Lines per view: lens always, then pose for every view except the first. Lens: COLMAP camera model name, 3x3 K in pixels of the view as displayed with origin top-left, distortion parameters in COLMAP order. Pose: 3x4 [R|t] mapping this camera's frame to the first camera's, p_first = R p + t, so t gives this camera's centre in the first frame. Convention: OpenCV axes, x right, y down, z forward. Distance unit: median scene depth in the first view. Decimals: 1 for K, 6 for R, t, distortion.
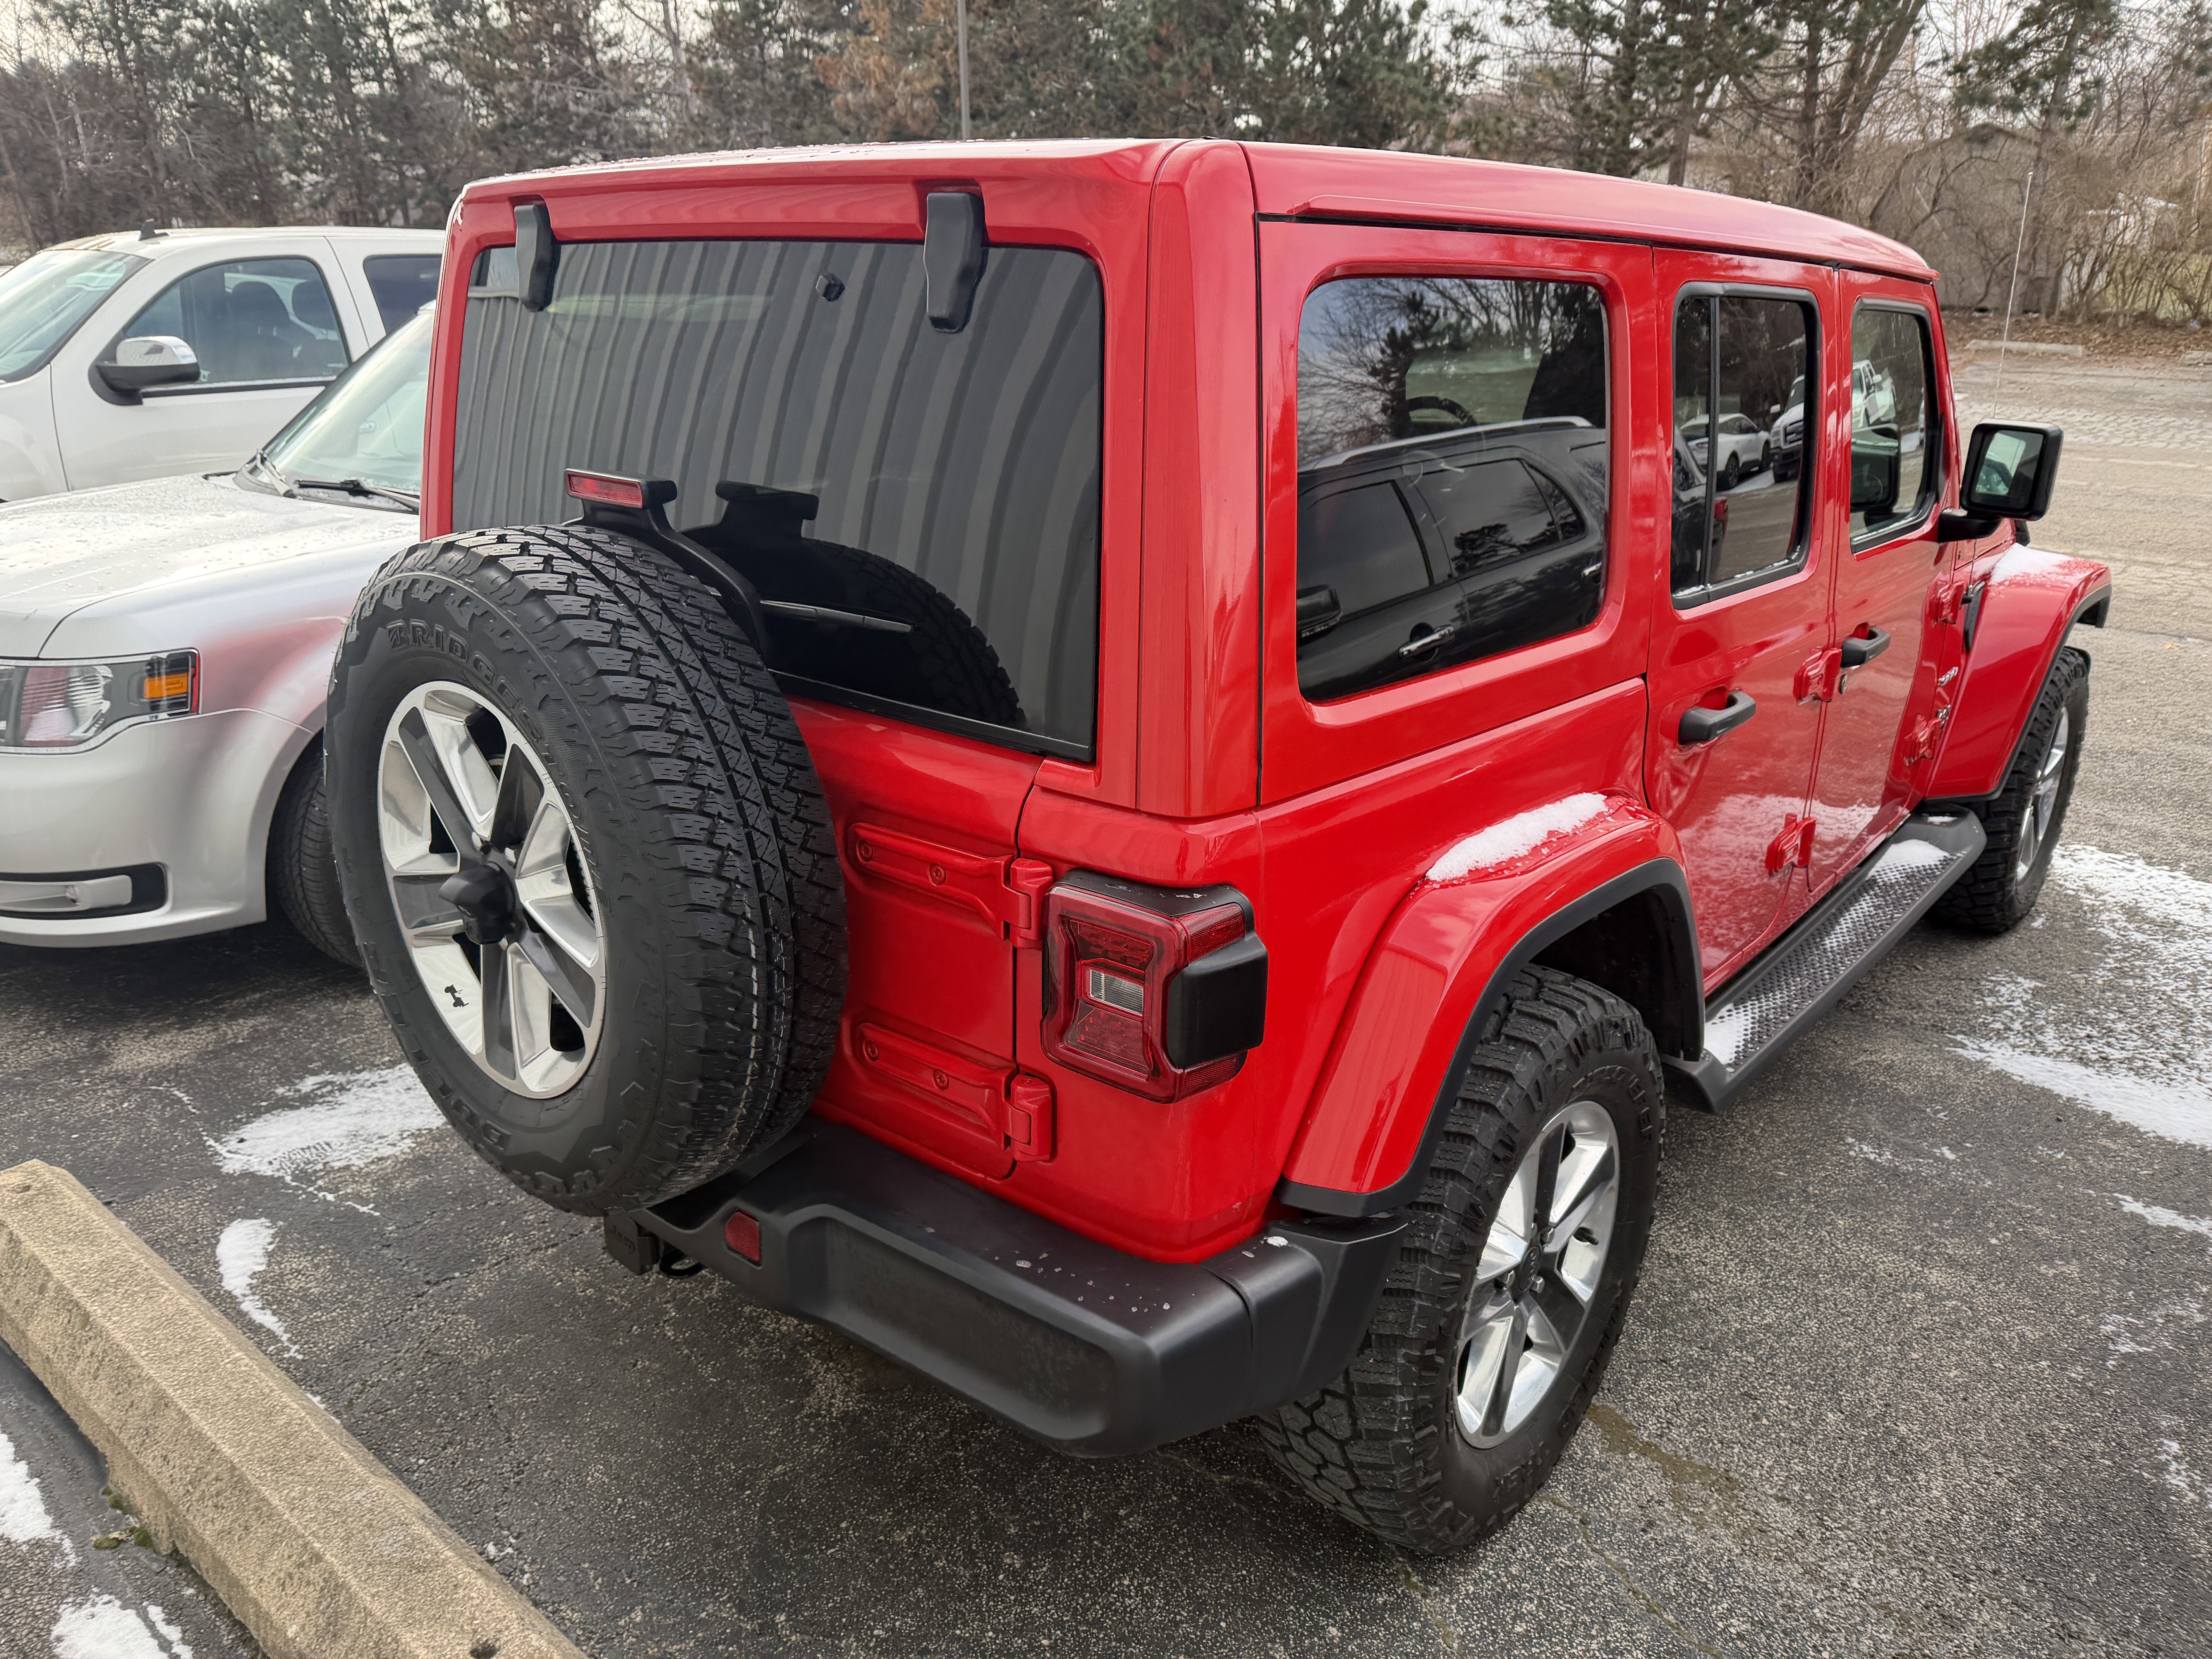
lens RADIAL K [[1562.5, 0, 1123.4], [0, 1562.5, 837.8], [0, 0, 1]] dist [0.018182, -0.024026]
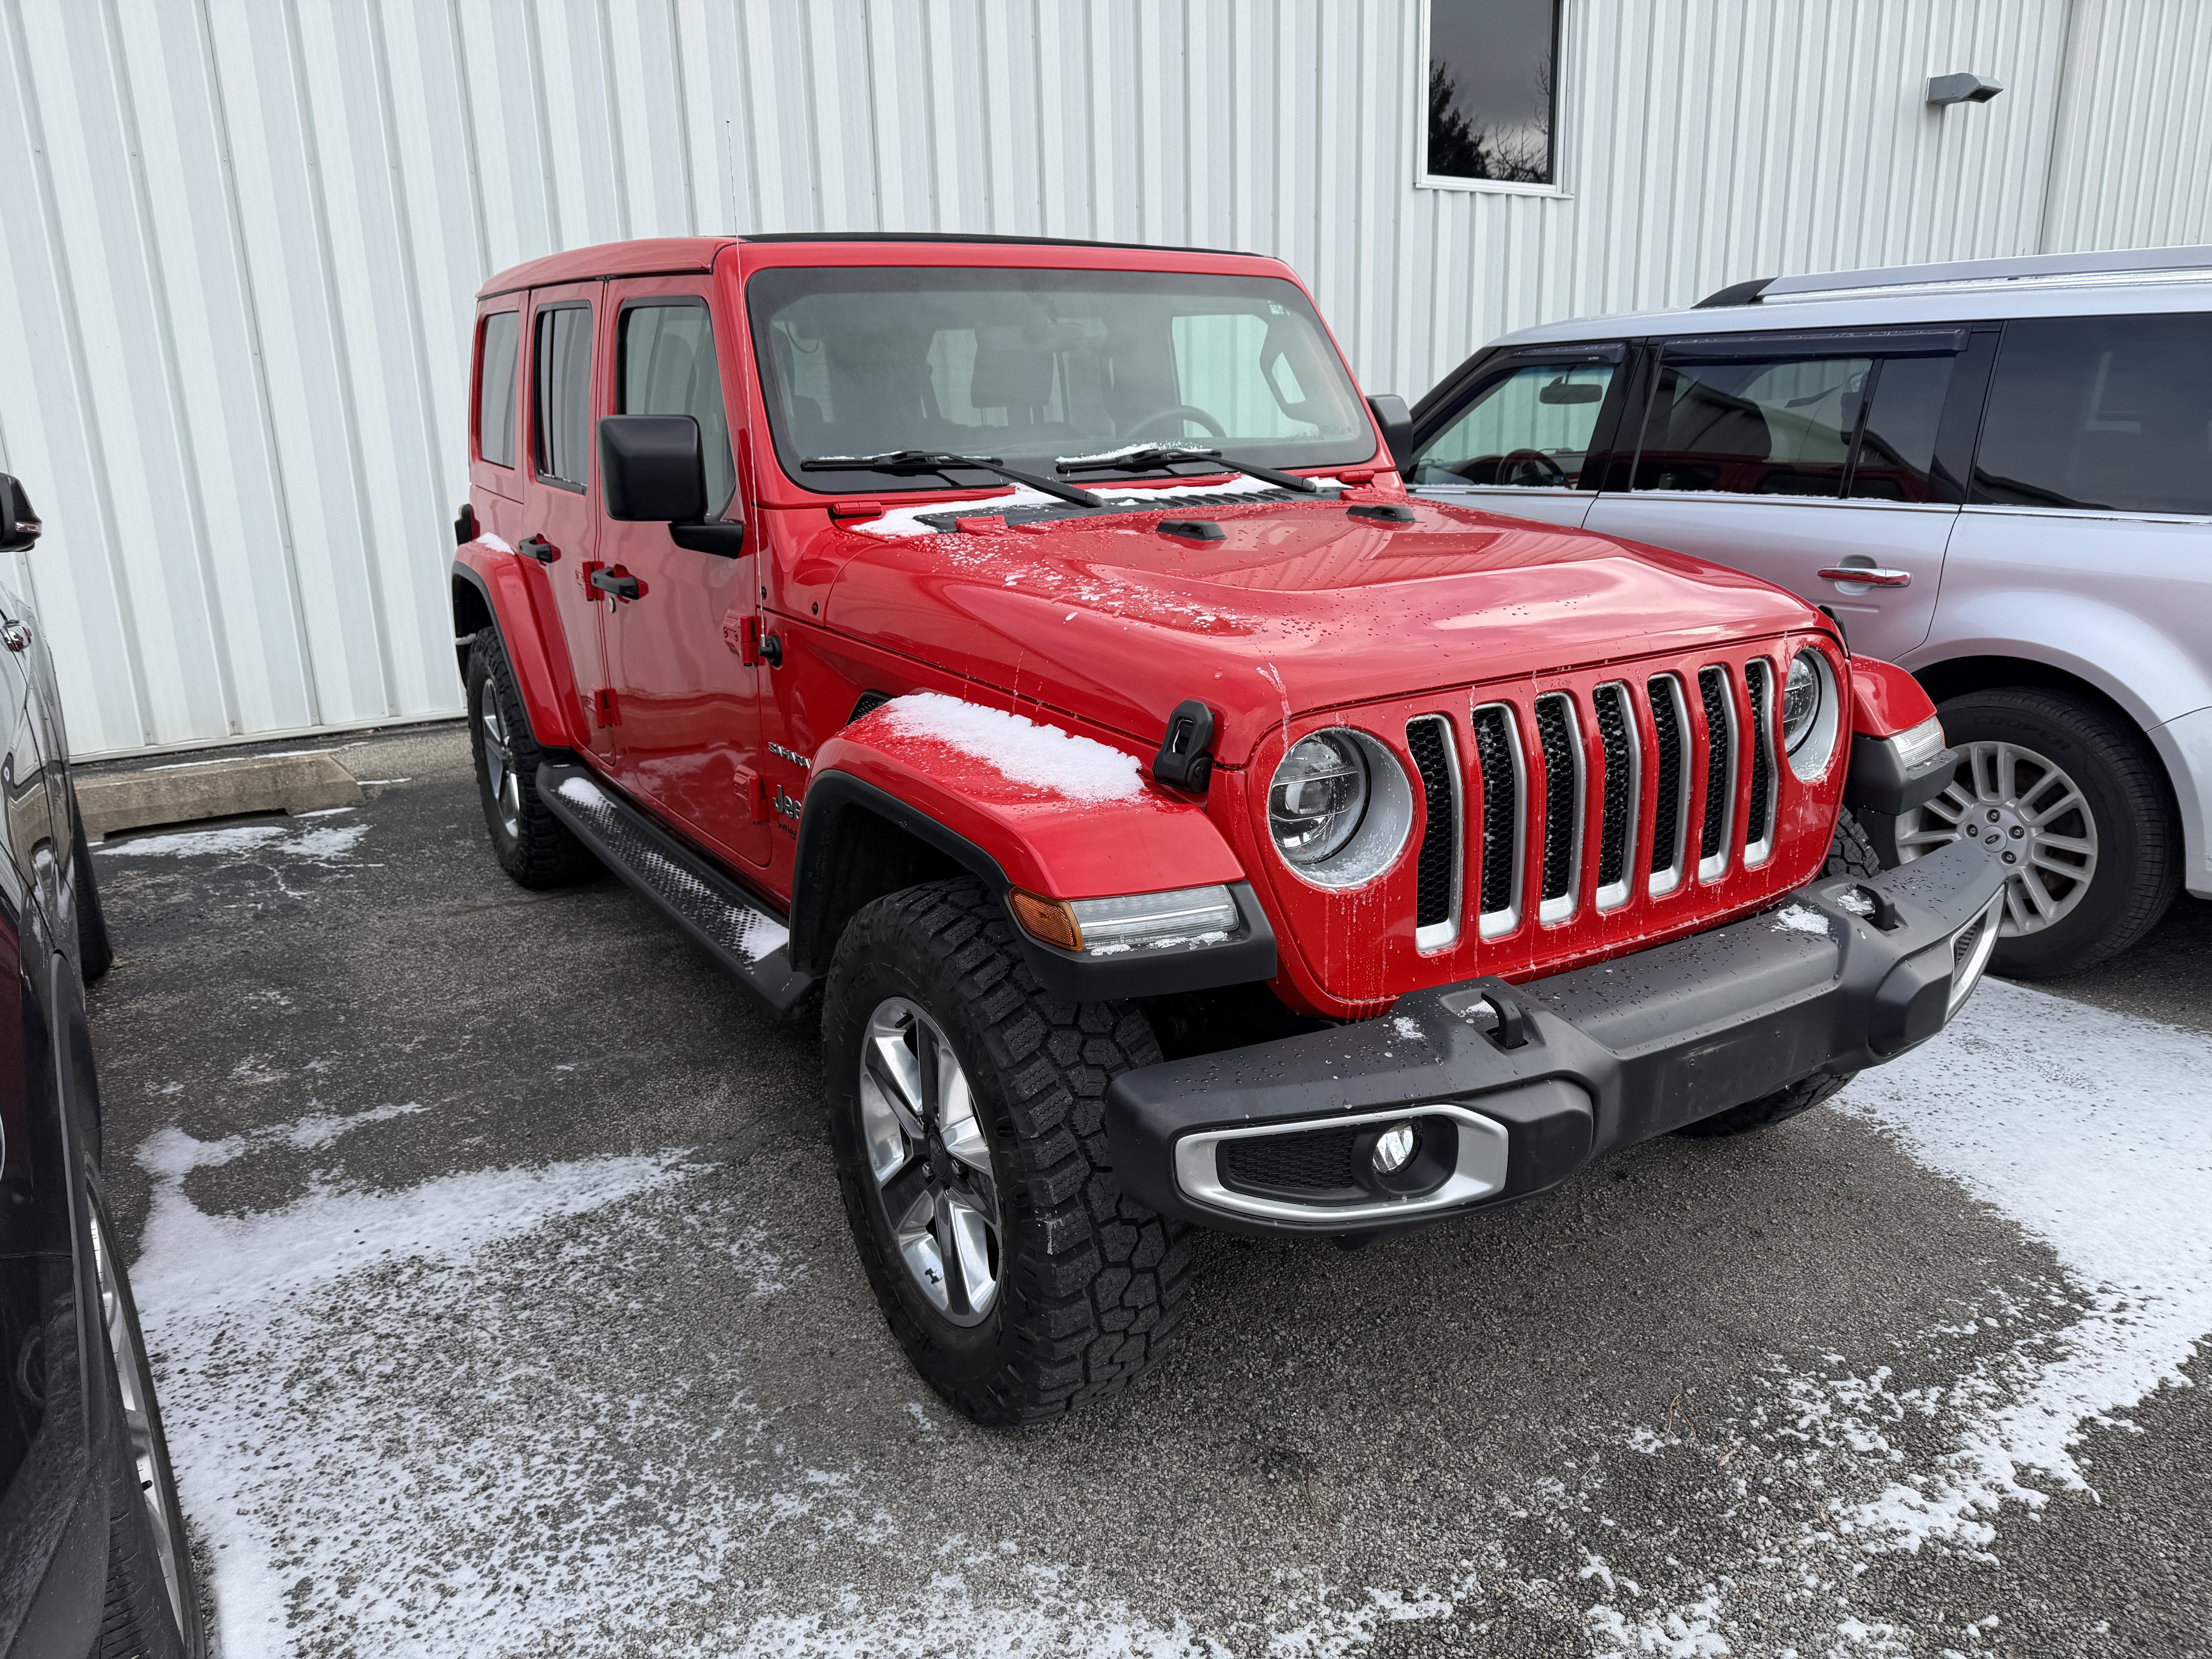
lens RADIAL K [[1562.5, 0, 1127.2], [0, 1562.5, 819.5], [0, 0, 1]] dist [0.018182, -0.024026]
pose [[-0.296880, 0.248489, -0.922017, 1.641669], [-0.312042, 0.887298, 0.339606, -0.533622], [0.902492, 0.388530, -0.185882, 1.778872]]
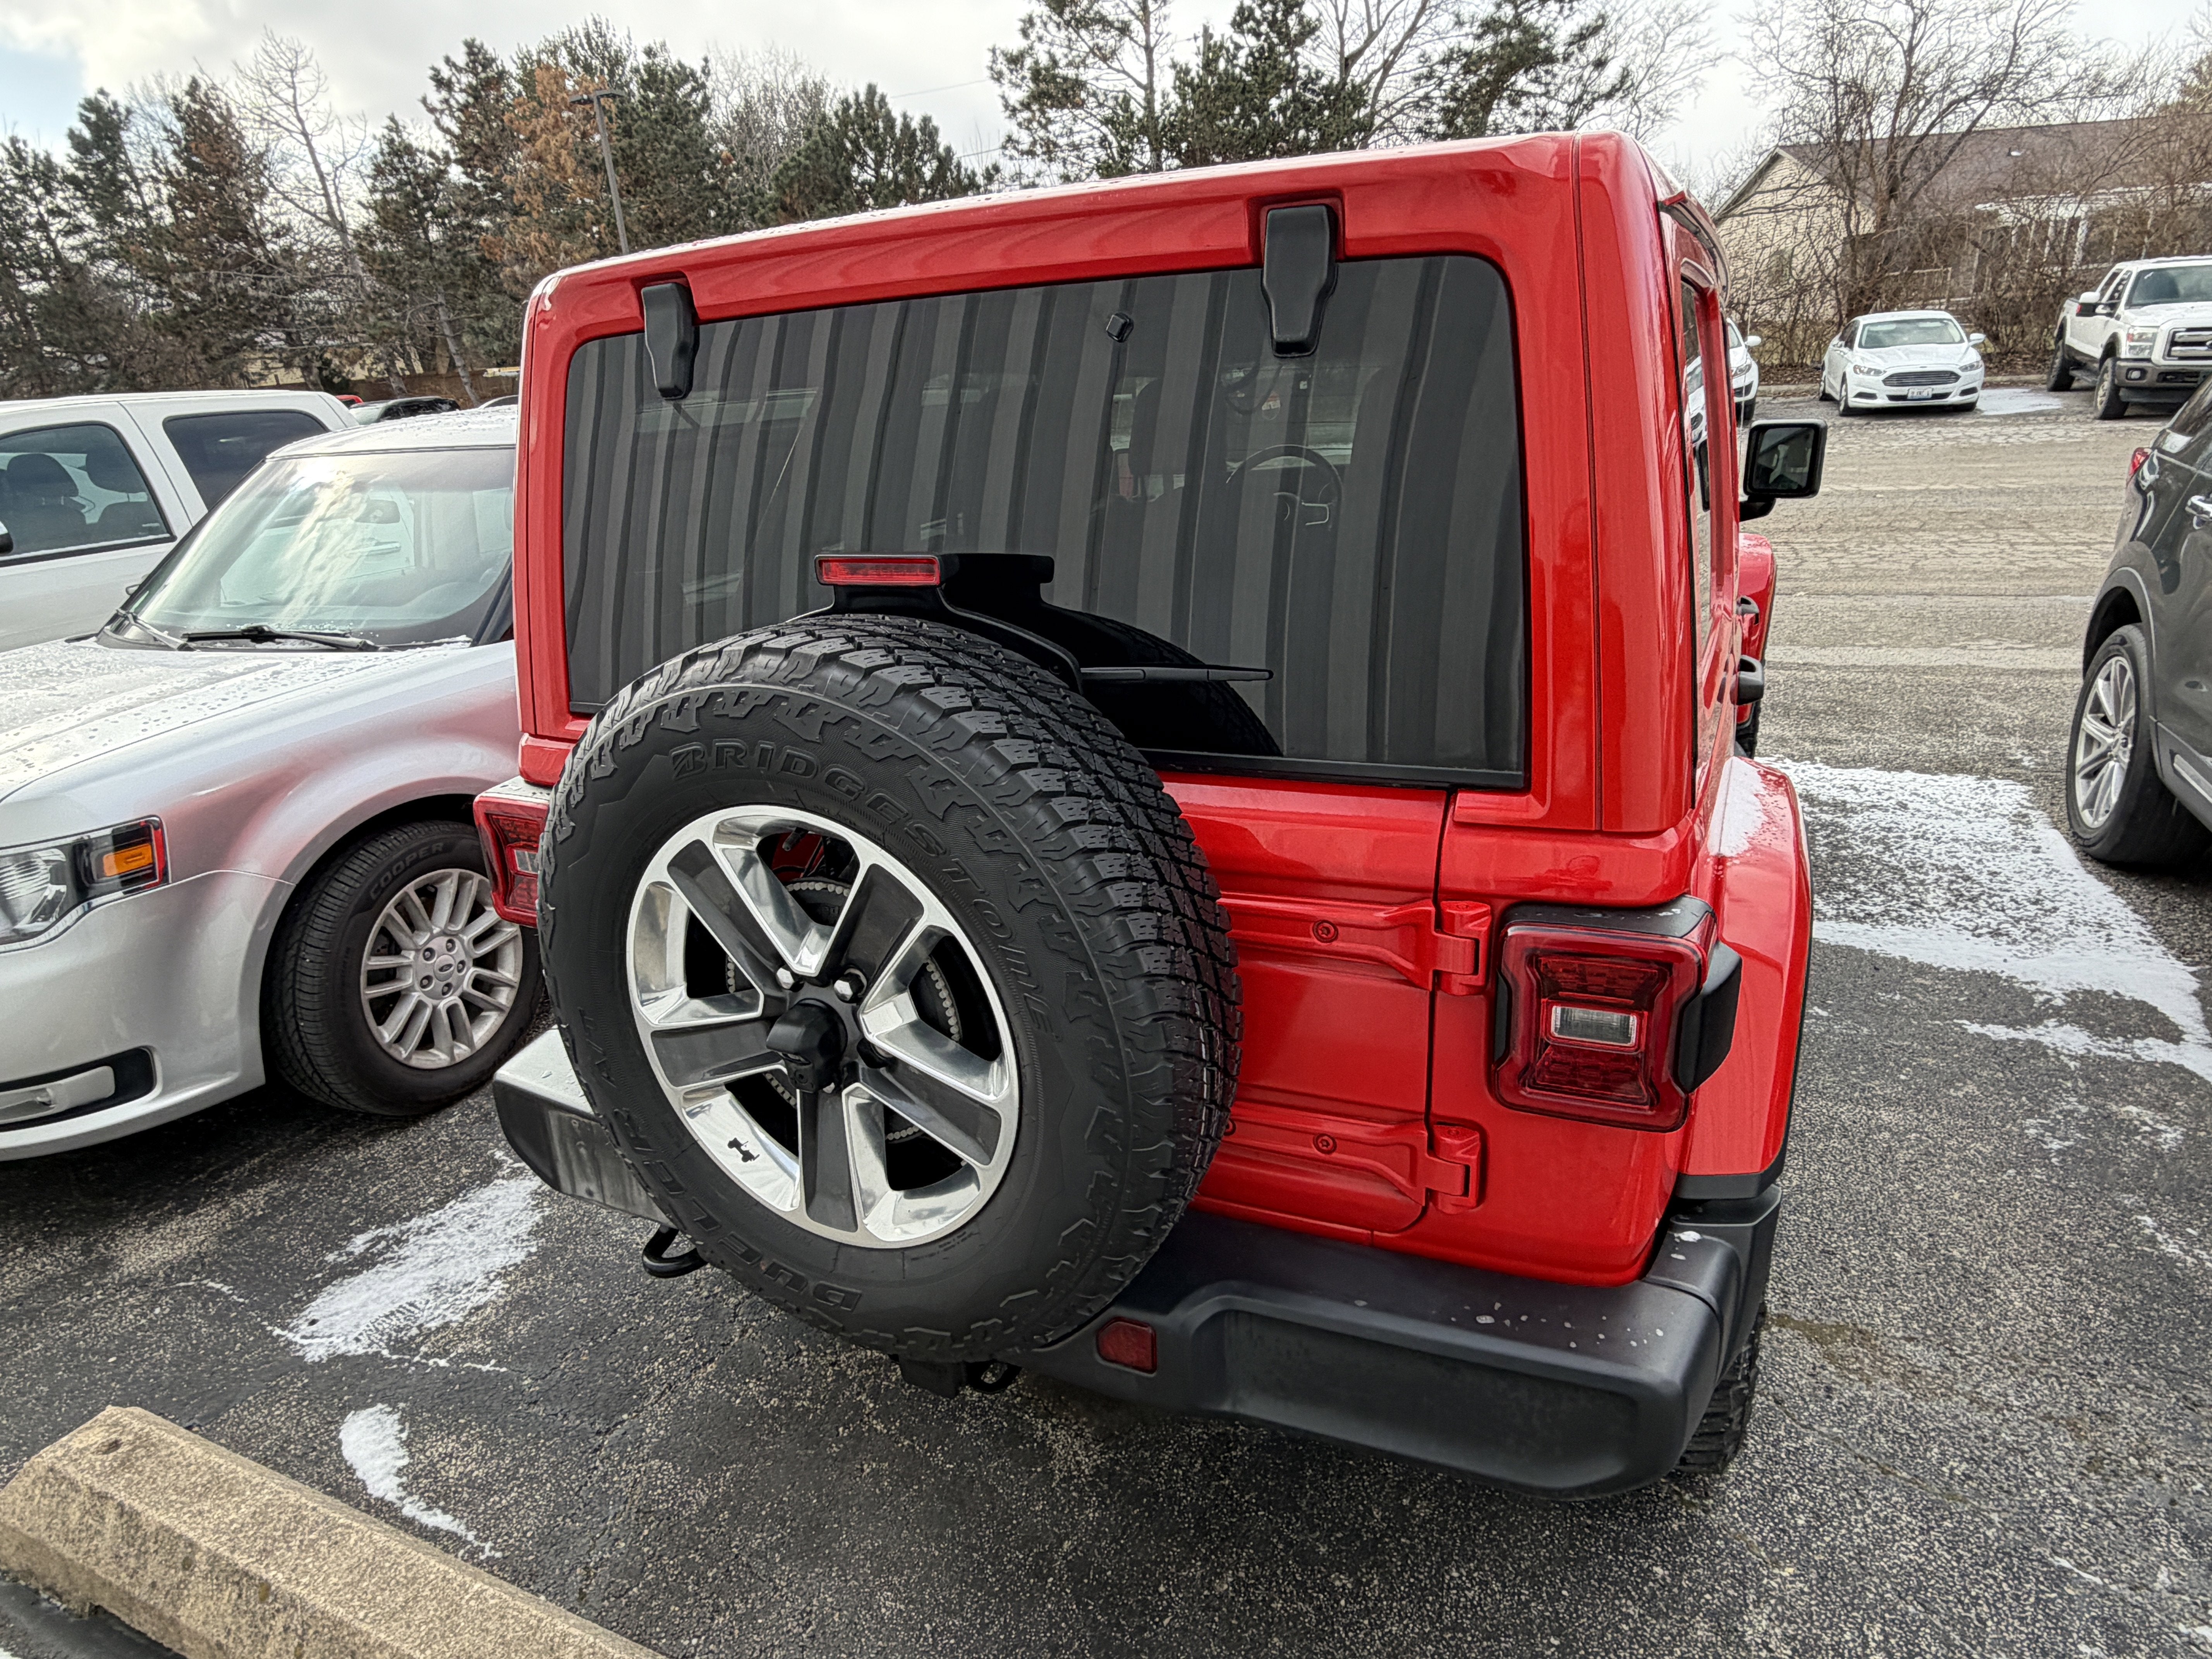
lens RADIAL K [[1253.7, 0, 1092.7], [0, 1253.7, 829.3], [0, 0, 1]] dist [-0.000478, 0.001479]
pose [[0.966551, -0.148892, 0.208828, -0.254847], [0.150925, 0.988525, 0.006259, -0.040045], [-0.207364, 0.025468, 0.977932, 0.177817]]
